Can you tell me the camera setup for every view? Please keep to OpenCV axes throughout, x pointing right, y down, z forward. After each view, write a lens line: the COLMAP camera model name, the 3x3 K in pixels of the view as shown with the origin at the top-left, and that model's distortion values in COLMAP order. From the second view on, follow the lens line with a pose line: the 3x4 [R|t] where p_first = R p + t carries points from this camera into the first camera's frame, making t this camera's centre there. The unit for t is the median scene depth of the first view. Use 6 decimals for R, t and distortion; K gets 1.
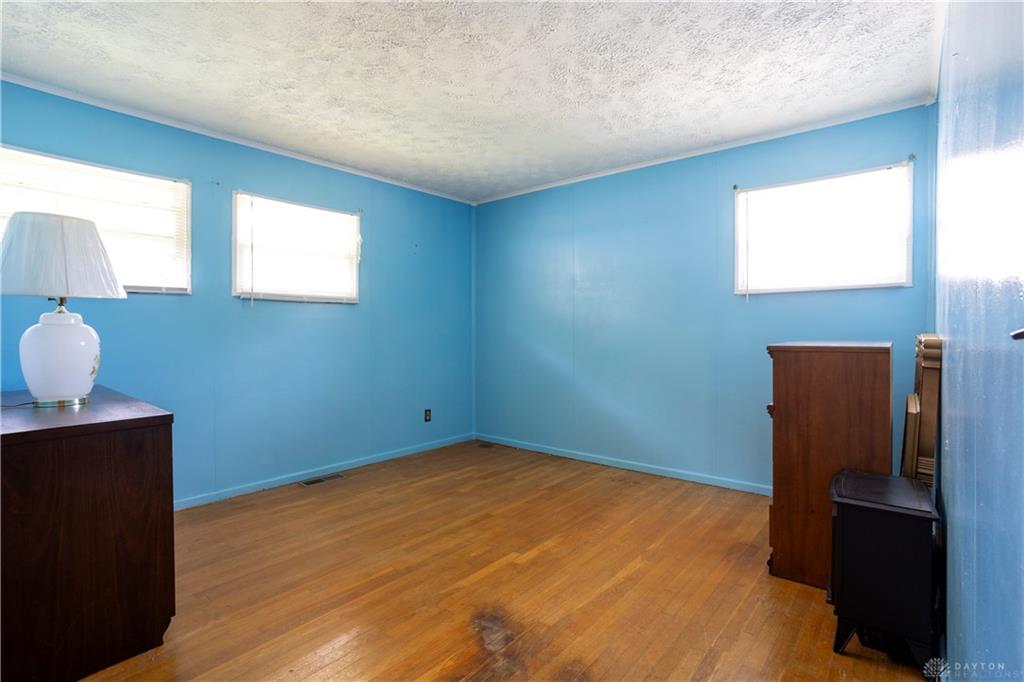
lens RADIAL K [[495.4, 0, 512.2], [0, 495.4, 336.0], [0, 0, 1]] dist [0.003890, 0.000073]
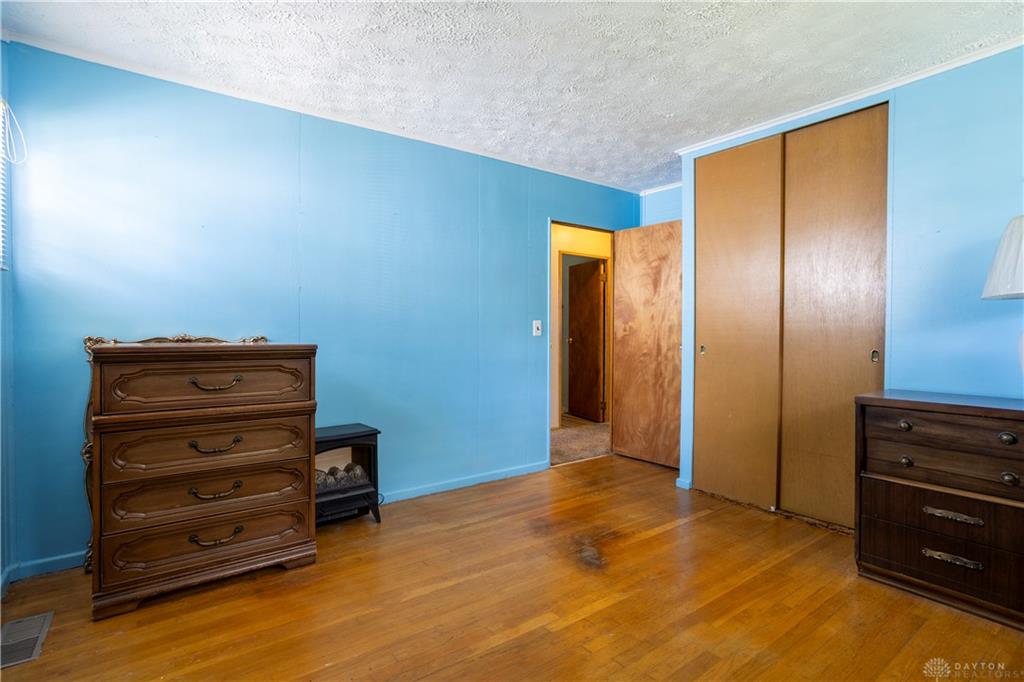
lens RADIAL K [[495.4, 0, 511.3], [0, 495.4, 337.5], [0, 0, 1]] dist [0.003890, 0.000073]
pose [[-0.971721, 0.000442, 0.236133, -0.115300], [0.006531, 0.999666, 0.025002, -0.008774], [-0.236043, 0.025837, -0.971399, 1.837246]]
